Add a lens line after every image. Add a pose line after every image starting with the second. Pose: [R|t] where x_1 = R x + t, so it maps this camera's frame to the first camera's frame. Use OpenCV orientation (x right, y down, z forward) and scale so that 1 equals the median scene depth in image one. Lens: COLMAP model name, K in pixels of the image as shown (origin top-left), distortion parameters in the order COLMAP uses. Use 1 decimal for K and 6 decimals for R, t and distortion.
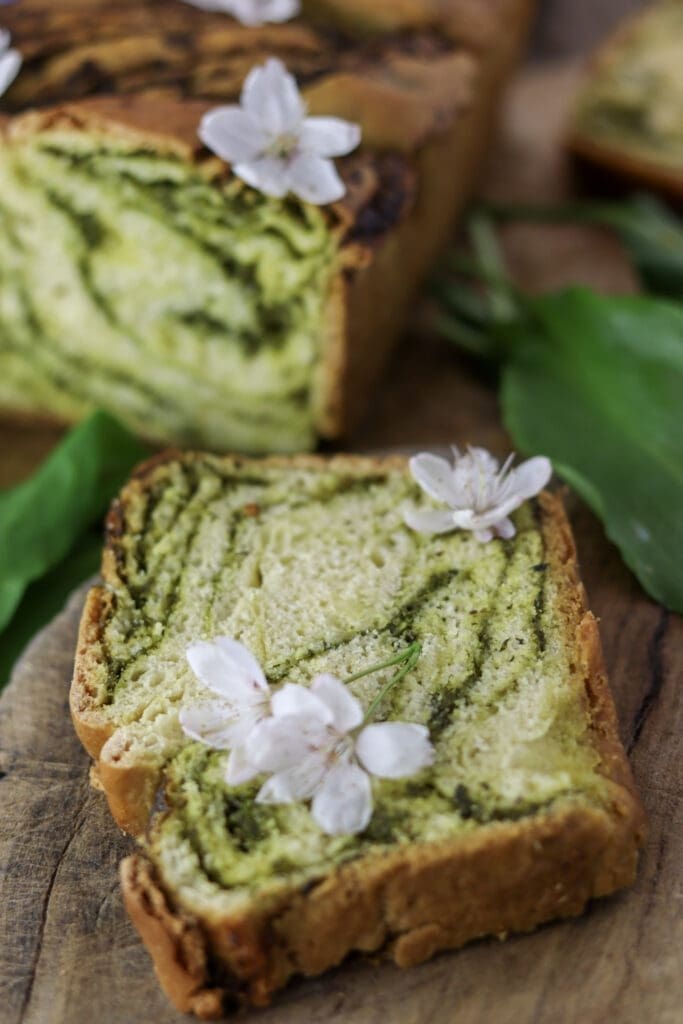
lens RADIAL K [[1090.8, 0, 341.5], [0, 1090.8, 512.0], [0, 0, 1]] dist [0.015132, 0.009209]
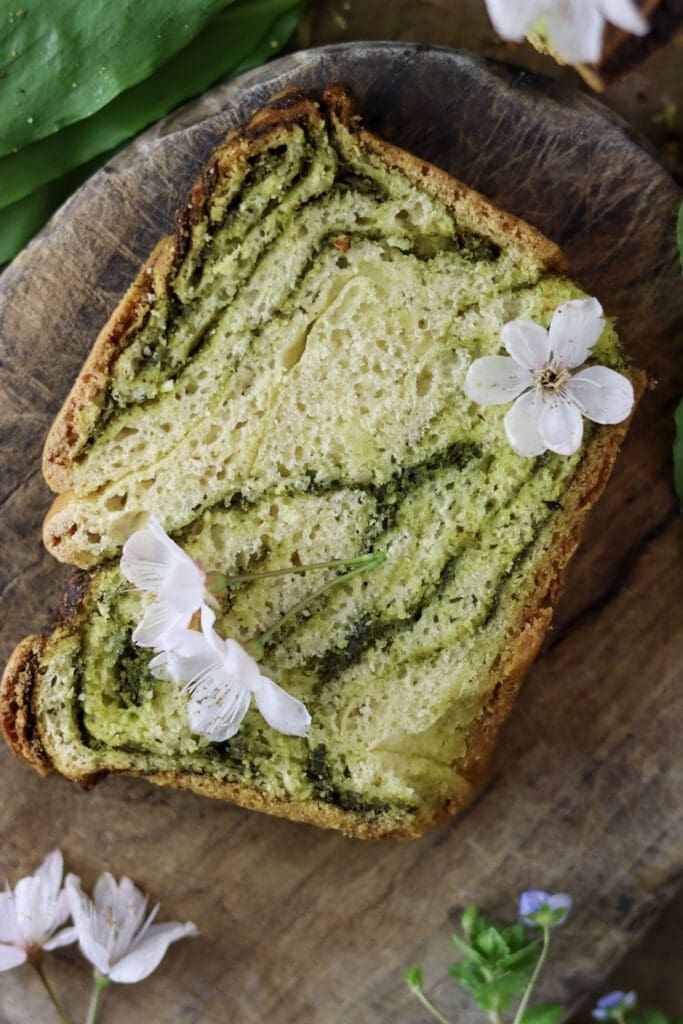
lens RADIAL K [[1090.8, 0, 341.5], [0, 1090.8, 512.0], [0, 0, 1]] dist [0.015132, 0.009209]
pose [[0.867884, 0.491063, 0.075067, -0.053877], [-0.466475, 0.753642, 0.463060, -0.334973], [0.170818, -0.436899, 0.883142, 0.128141]]
